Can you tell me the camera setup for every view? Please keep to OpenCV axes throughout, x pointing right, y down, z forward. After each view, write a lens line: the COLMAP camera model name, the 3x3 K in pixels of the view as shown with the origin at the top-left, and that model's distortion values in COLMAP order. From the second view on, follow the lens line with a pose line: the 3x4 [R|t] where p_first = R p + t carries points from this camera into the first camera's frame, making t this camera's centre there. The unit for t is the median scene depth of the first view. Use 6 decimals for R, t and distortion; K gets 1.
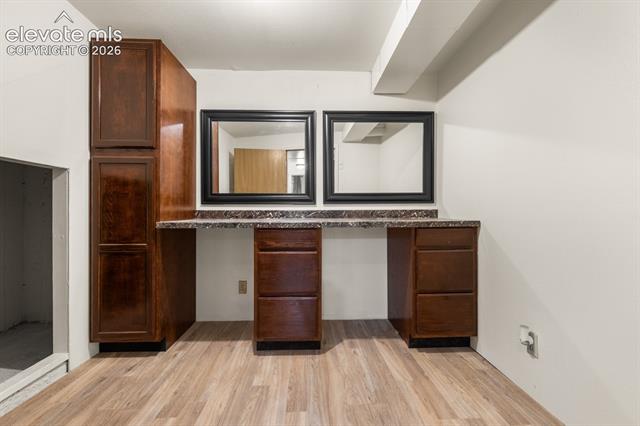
lens RADIAL K [[277.9, 0, 316.8], [0, 277.9, 214.8], [0, 0, 1]] dist [-0.001161, 0.000390]
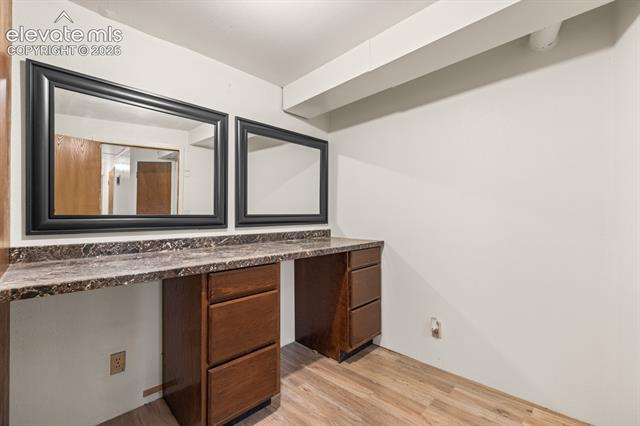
lens RADIAL K [[277.9, 0, 316.8], [0, 277.9, 214.8], [0, 0, 1]] dist [-0.001161, 0.000390]
pose [[0.723053, -0.000551, 0.690793, -0.394759], [0.010601, 0.999891, -0.010299, -0.068512], [-0.690712, 0.014770, 0.722979, 0.235920]]
